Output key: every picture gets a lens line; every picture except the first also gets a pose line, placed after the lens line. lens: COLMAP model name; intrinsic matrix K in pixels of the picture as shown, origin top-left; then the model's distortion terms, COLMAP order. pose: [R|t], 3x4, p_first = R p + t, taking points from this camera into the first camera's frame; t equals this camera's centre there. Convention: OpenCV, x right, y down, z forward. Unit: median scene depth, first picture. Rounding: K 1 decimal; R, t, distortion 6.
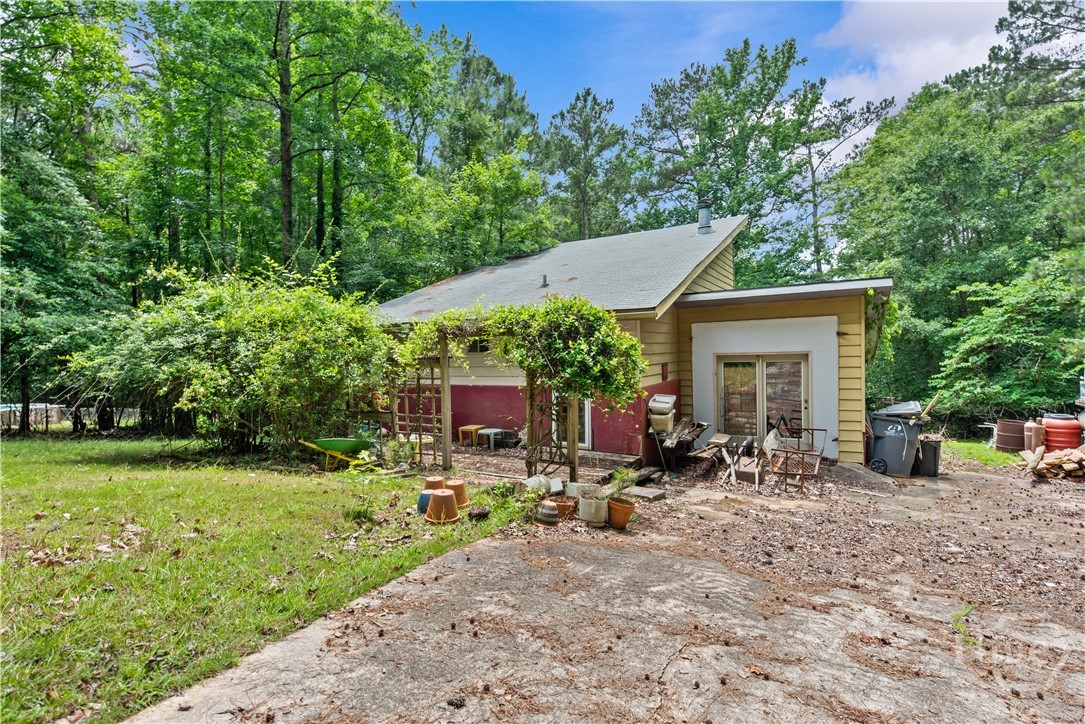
lens RADIAL K [[529.6, 0, 542.5], [0, 529.6, 362.0], [0, 0, 1]] dist [0.005193, -0.000109]
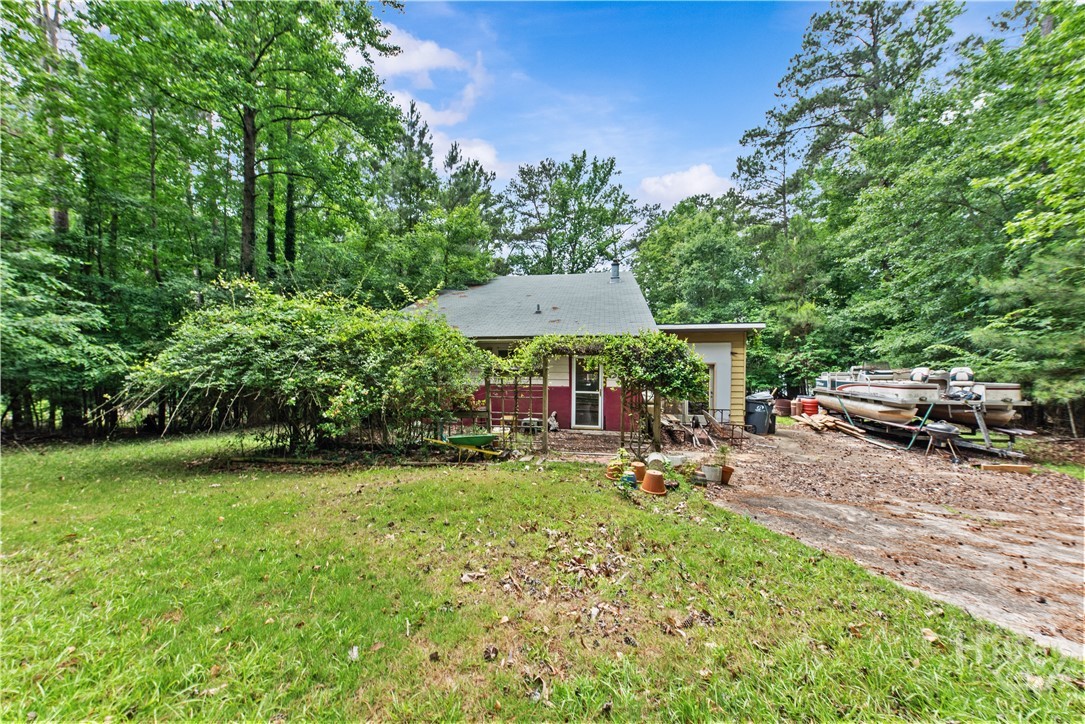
lens RADIAL K [[375.1, 0, 542.5], [0, 375.1, 362.0], [0, 0, 1]] dist [0.004811, -0.000018]
pose [[0.929433, 0.005413, 0.368952, -0.134867], [-0.011149, 0.999848, 0.013415, -0.010252], [-0.368823, -0.016582, 0.929352, 0.028099]]
